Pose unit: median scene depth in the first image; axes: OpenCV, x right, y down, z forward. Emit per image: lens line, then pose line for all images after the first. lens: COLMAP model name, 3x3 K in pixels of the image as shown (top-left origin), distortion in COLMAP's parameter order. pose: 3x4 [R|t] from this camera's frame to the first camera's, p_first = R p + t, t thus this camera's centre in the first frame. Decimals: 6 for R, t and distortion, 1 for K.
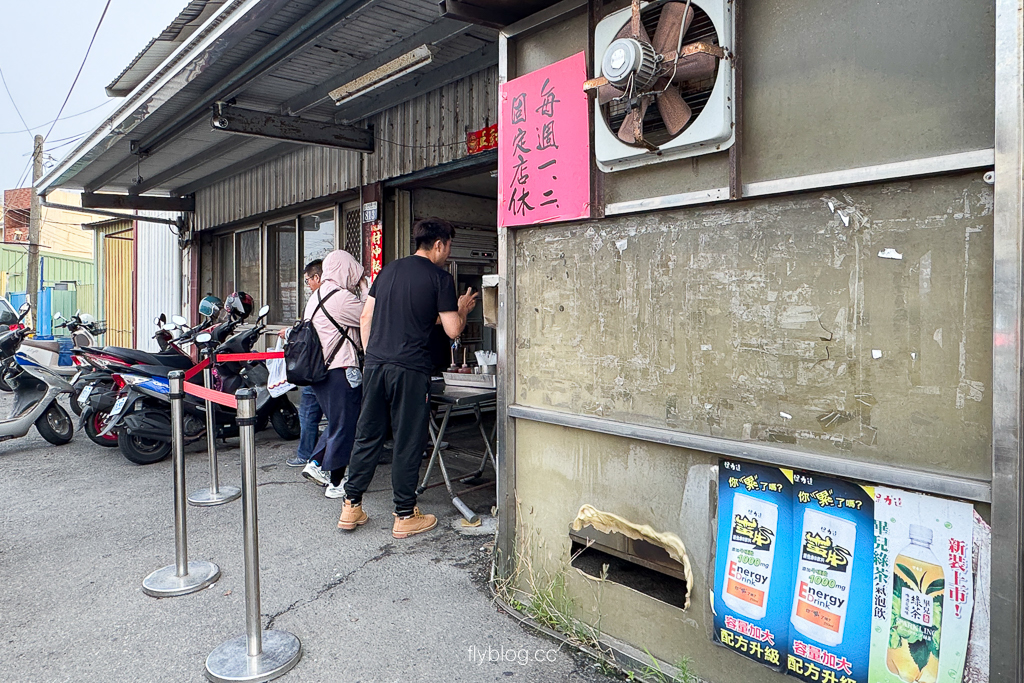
lens RADIAL K [[654.5, 0, 510.1], [0, 654.5, 312.0], [0, 0, 1]] dist [-0.003758, -0.001445]
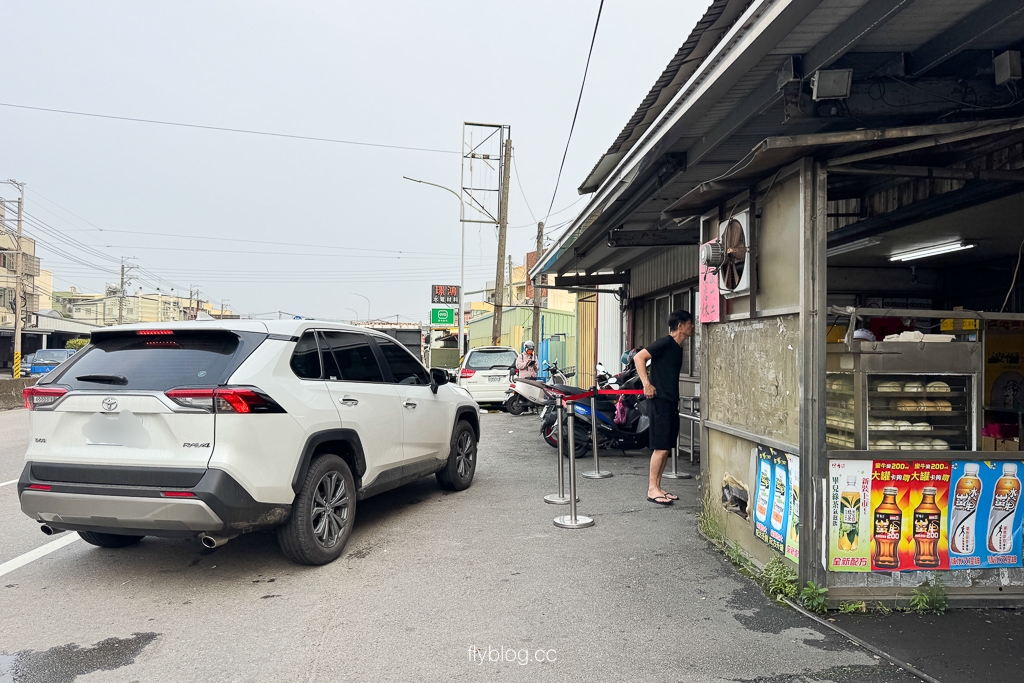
lens RADIAL K [[773.9, 0, 517.3], [0, 773.9, 333.9], [0, 0, 1]] dist [0.003464, -0.061002]
pose [[0.778268, -0.007375, -0.627889, 1.071652], [-0.012251, 0.999562, -0.026926, -0.036856], [0.627812, 0.028648, 0.777837, -1.143654]]
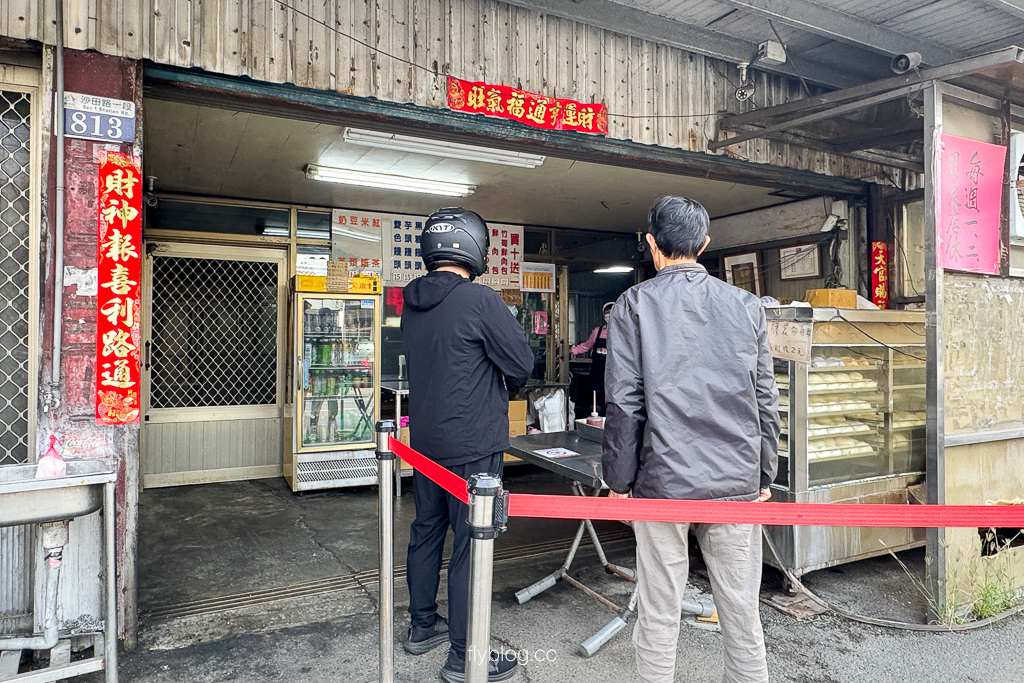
lens RADIAL K [[621.1, 0, 494.2], [0, 621.1, 317.6], [0, 0, 1]] dist [-0.001050, -0.000573]
pose [[0.287042, 0.019353, 0.957723, -1.347014], [-0.002531, 0.999808, -0.019445, -0.033787], [-0.957915, 0.003158, 0.287036, 1.615898]]
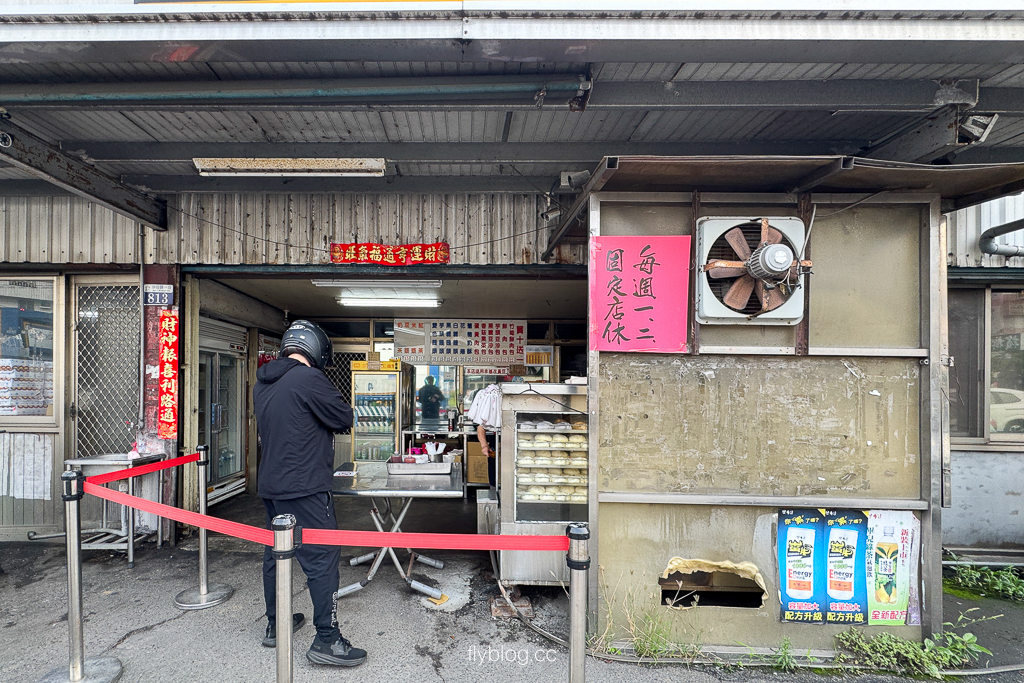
lens RADIAL K [[430.9, 0, 455.7], [0, 430.9, 383.3], [0, 0, 1]] dist [0.000461, -0.000260]
pose [[0.698300, 0.014855, 0.715651, -0.902876], [-0.010193, 0.999890, -0.010809, -0.064832], [-0.715732, 0.000254, 0.698375, 0.713389]]
